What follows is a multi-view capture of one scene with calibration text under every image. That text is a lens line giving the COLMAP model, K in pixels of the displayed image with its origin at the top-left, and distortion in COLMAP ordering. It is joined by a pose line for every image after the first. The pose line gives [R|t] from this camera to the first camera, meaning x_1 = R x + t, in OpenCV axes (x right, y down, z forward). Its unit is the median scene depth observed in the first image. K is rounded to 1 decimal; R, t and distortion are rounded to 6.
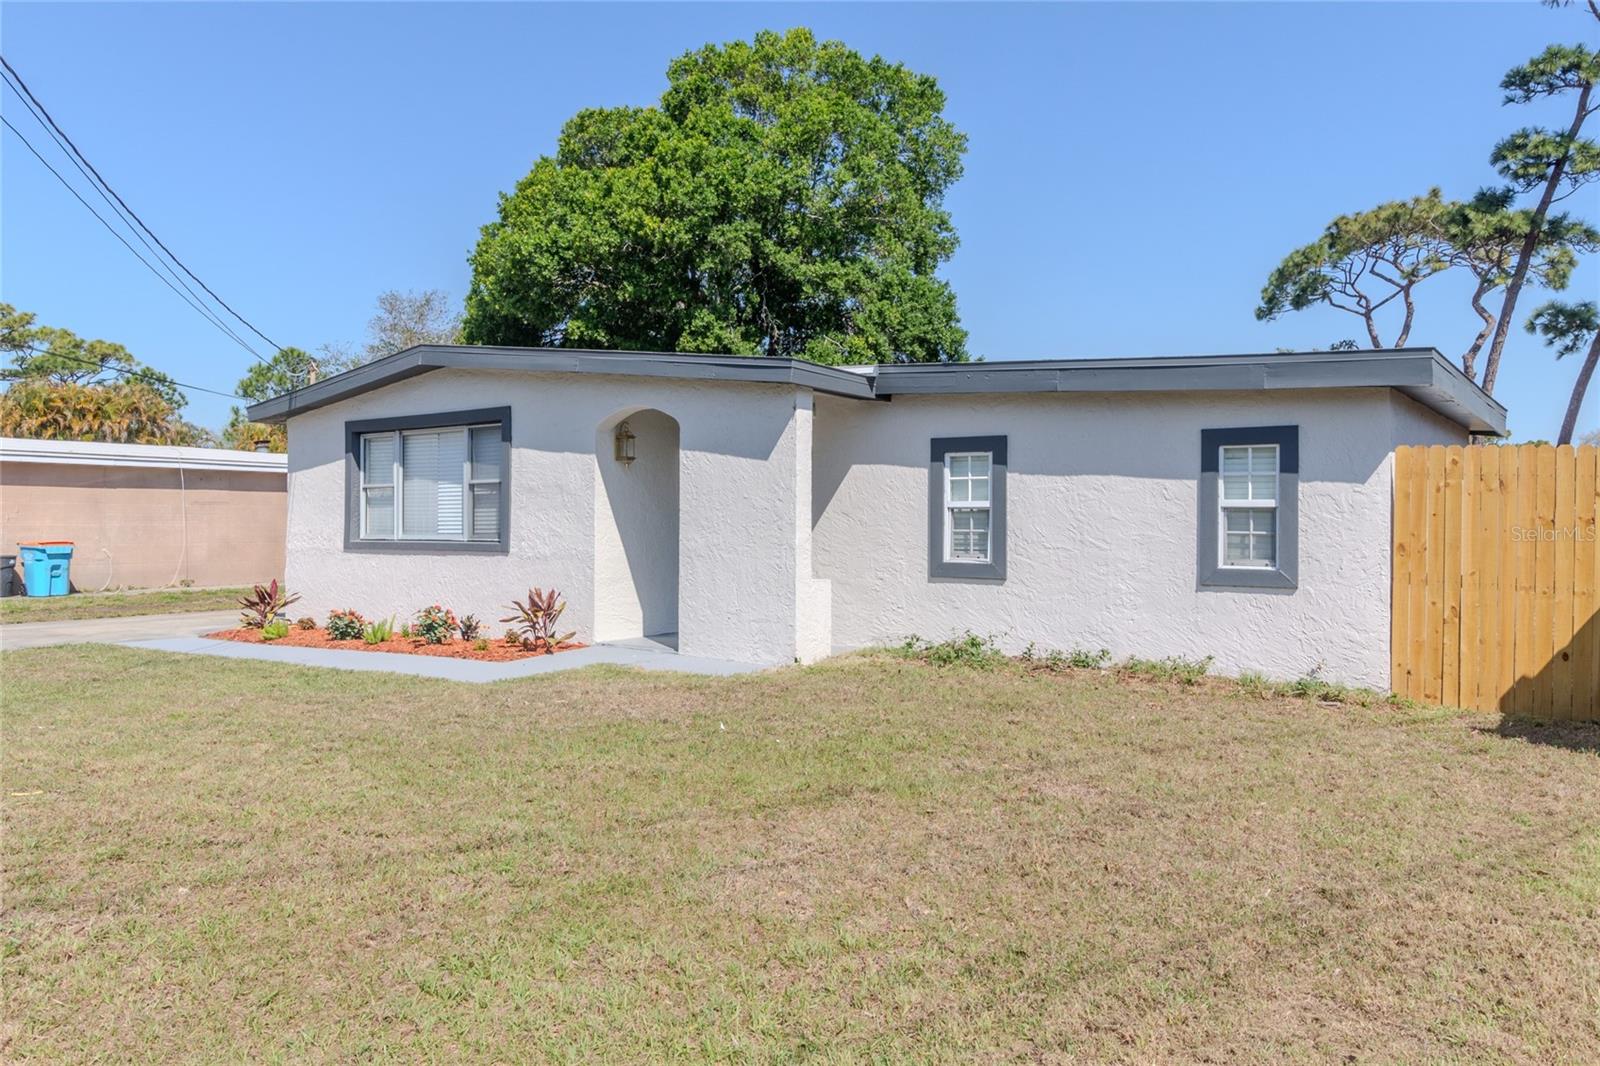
lens RADIAL K [[1196.0, 0, 775.0], [0, 1196.0, 486.2], [0, 0, 1]] dist [0.001799, 0.001434]
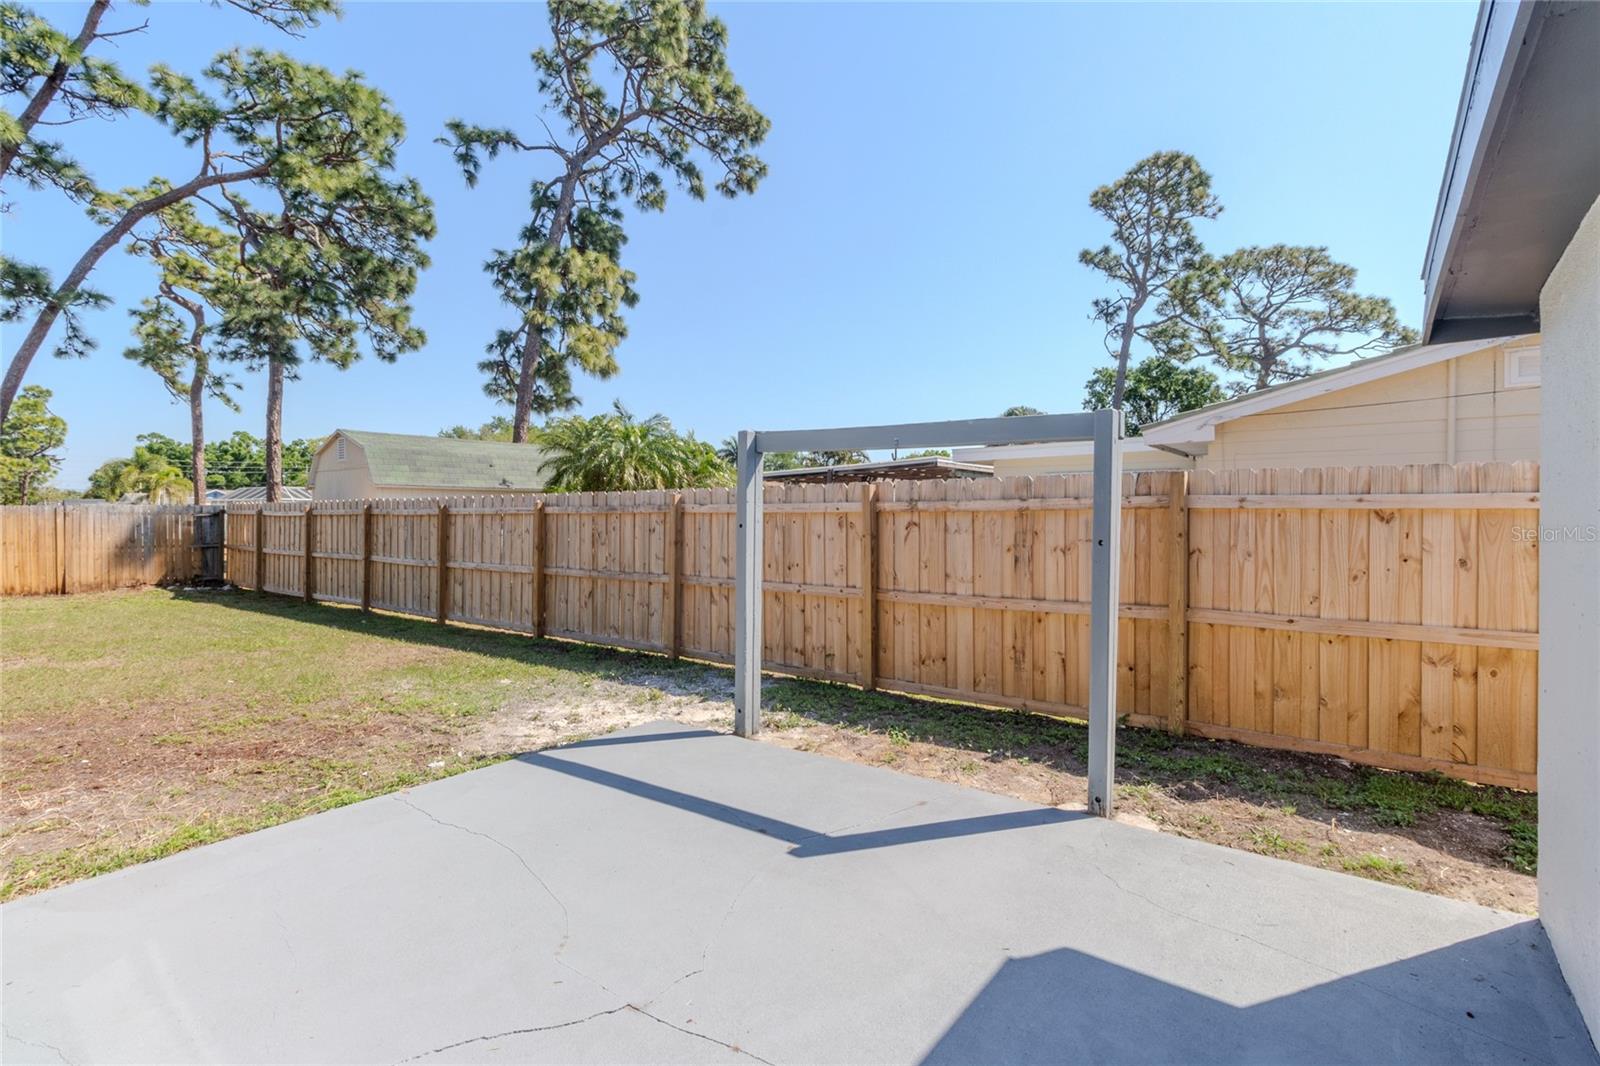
lens RADIAL K [[751.1, 0, 784.8], [0, 751.1, 513.4], [0, 0, 1]] dist [0.001526, 0.001174]
pose [[0.009796, -0.002404, 0.999949, 0.327114], [-0.039245, 0.999226, 0.002787, 0.014614], [-0.999182, -0.039270, 0.009694, 1.099125]]
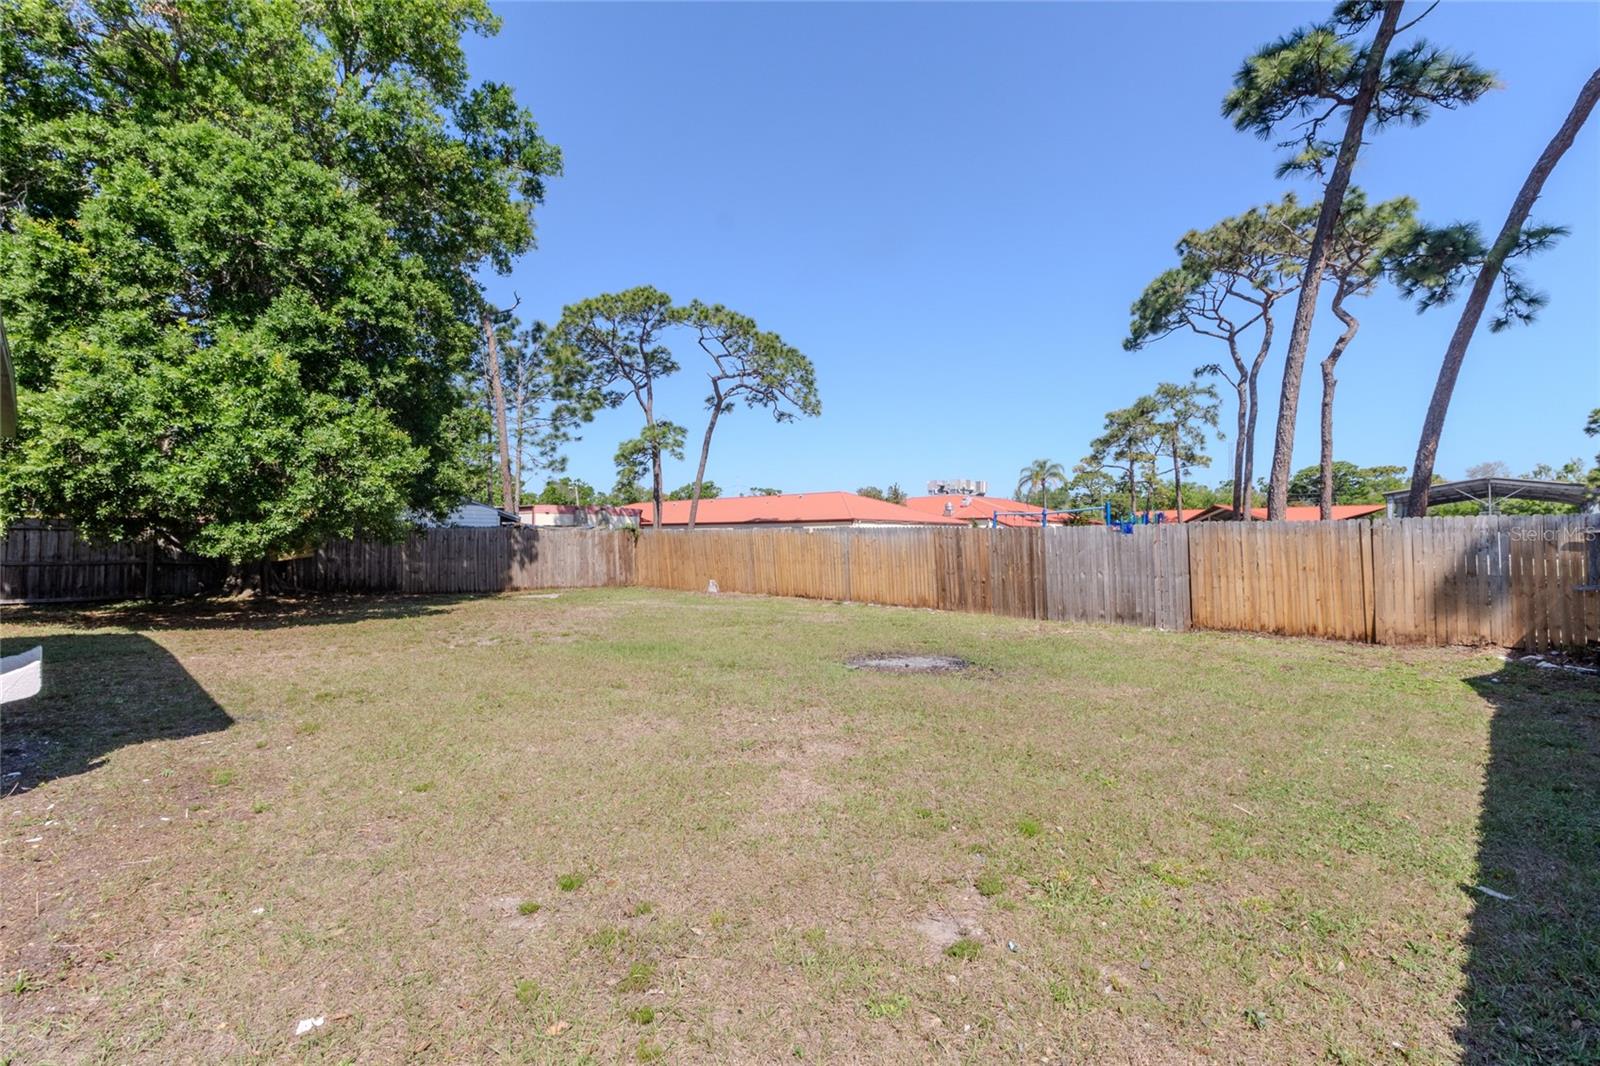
lens RADIAL K [[751.1, 0, 789.8], [0, 751.1, 504.1], [0, 0, 1]] dist [0.001526, 0.001174]
pose [[0.990091, -0.007367, -0.140234, 0.874363], [0.005143, 0.999855, -0.016210, 0.039043], [0.140333, 0.015328, 0.989986, 1.280507]]
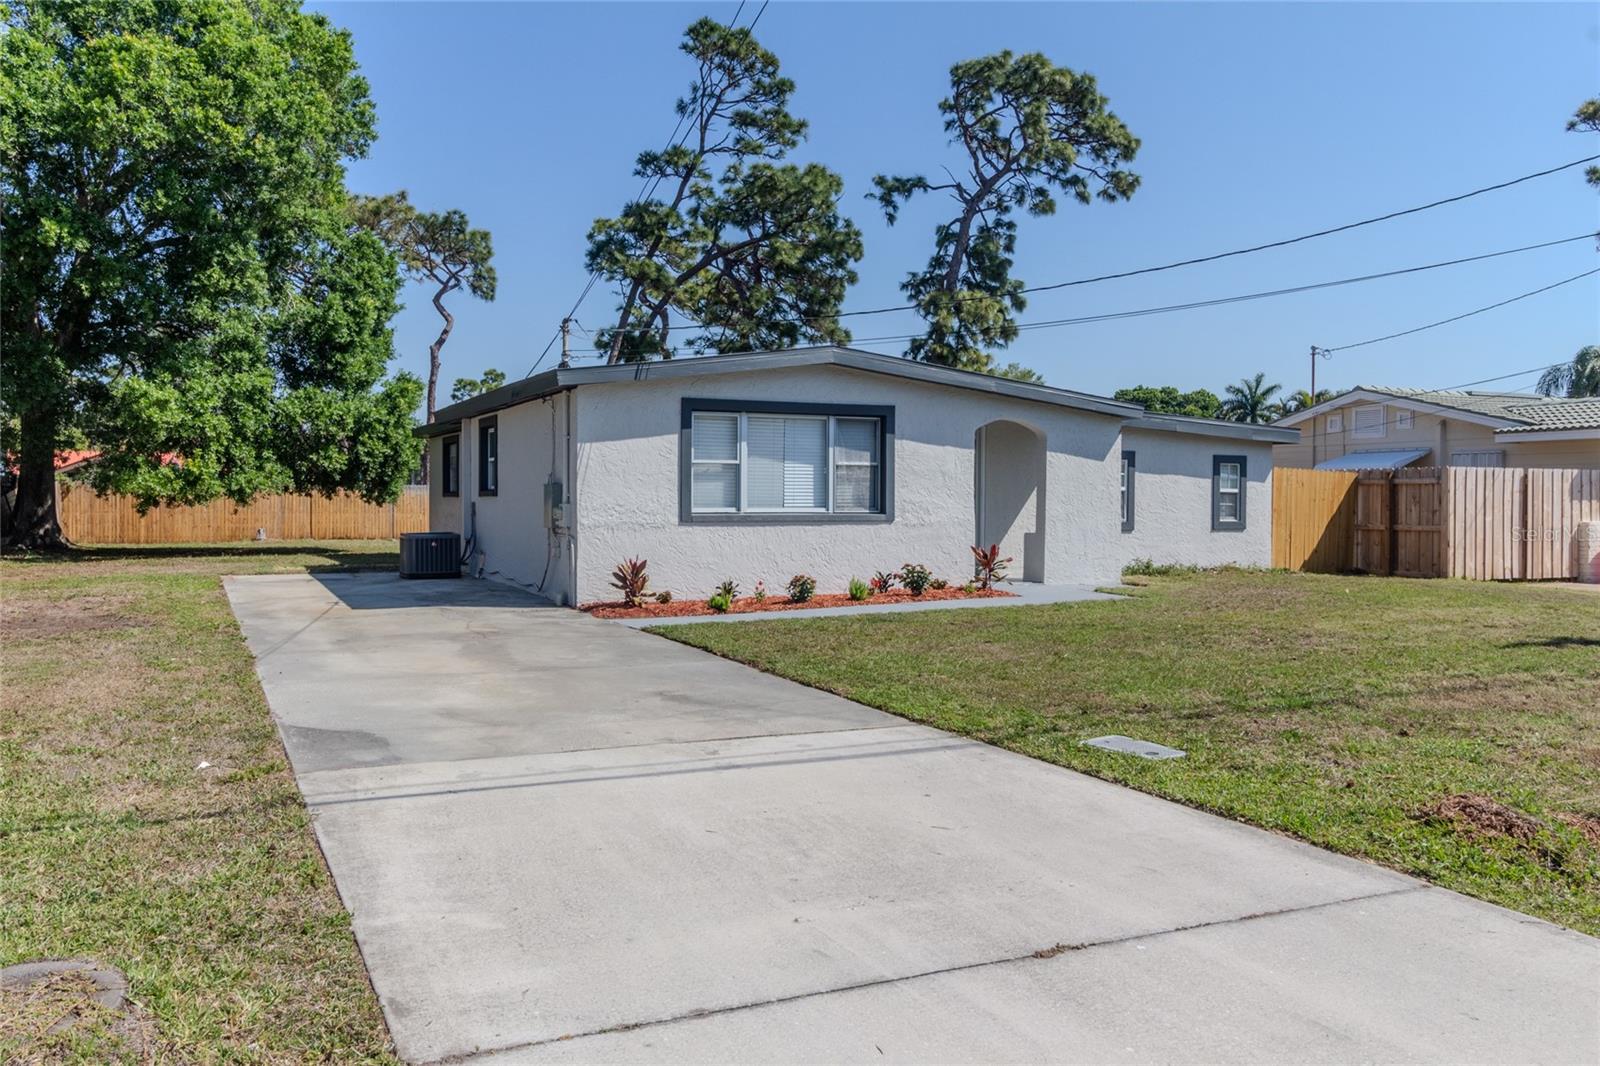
lens RADIAL K [[1283.4, 0, 775.7], [0, 1283.4, 520.6], [0, 0, 1]] dist [0.006629, -0.004943]
pose [[0.463126, -0.016988, 0.886130, -1.344093], [-0.035724, 0.998646, 0.037815, 0.006662], [-0.885572, -0.049169, 0.461892, 0.432771]]
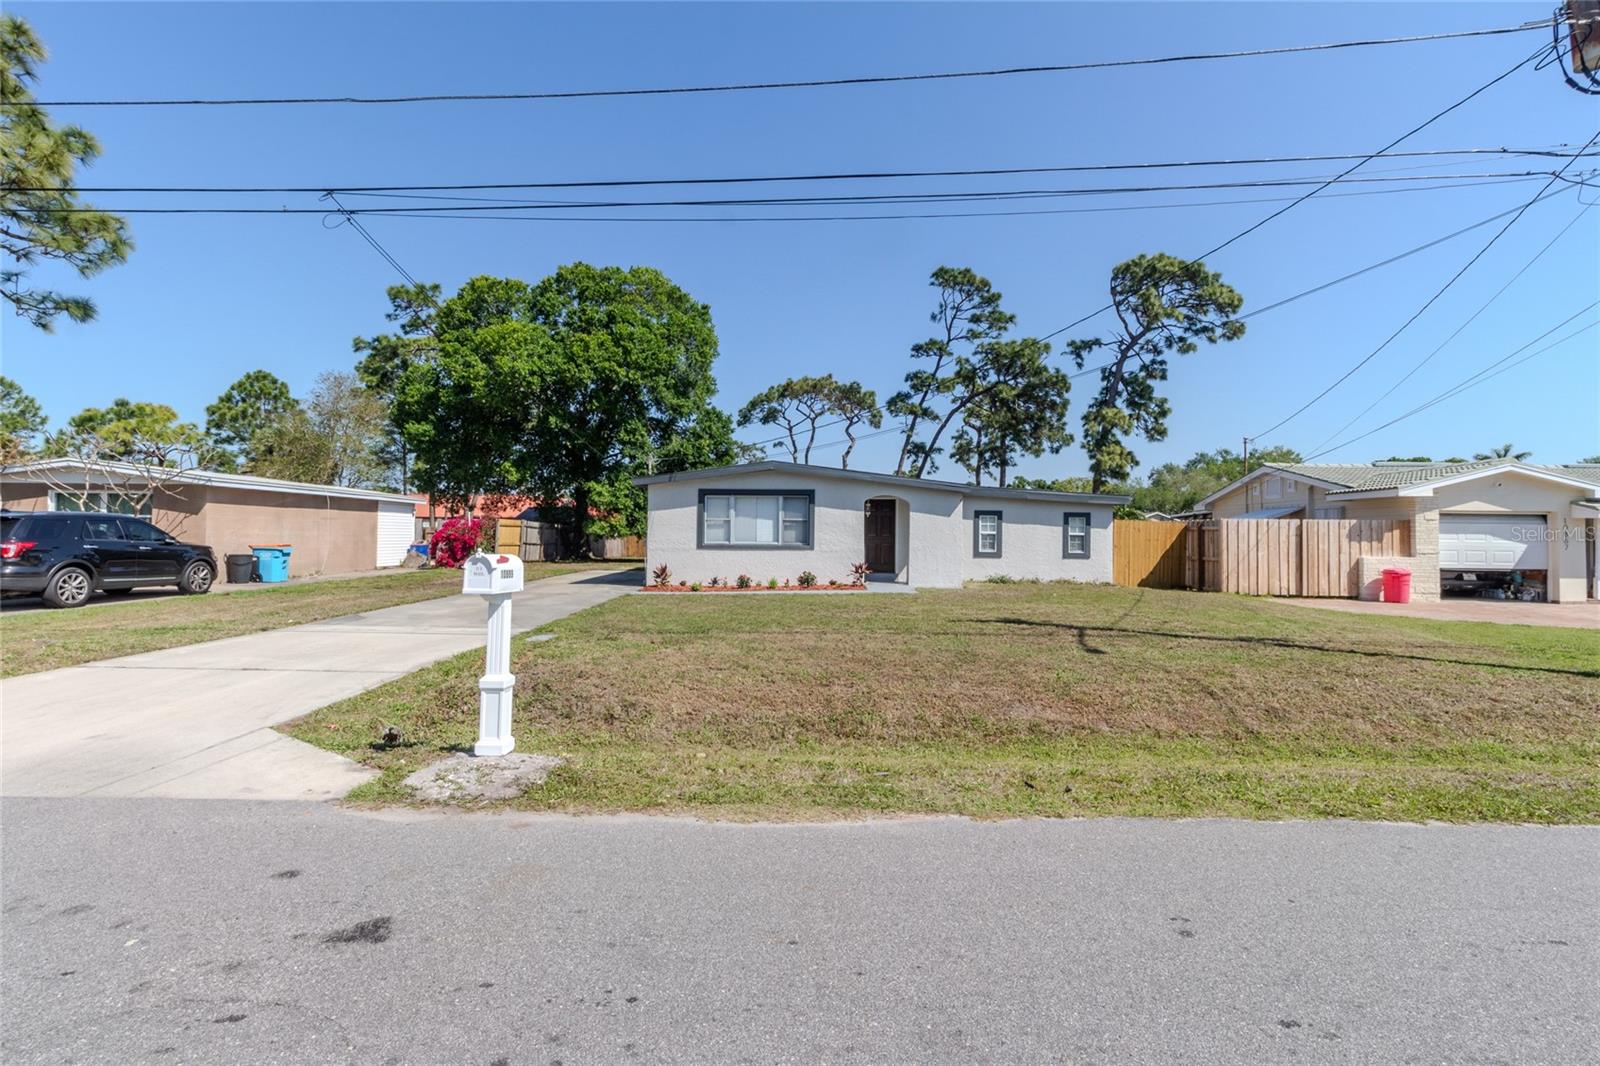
lens RADIAL K [[751.1, 0, 786.8], [0, 751.1, 529.3], [0, 0, 1]] dist [0.001526, 0.001174]
pose [[0.815756, 0.007645, 0.578346, -1.048933], [-0.027922, 0.999267, 0.026175, -0.022219], [-0.577722, -0.037501, 0.815372, -0.206279]]
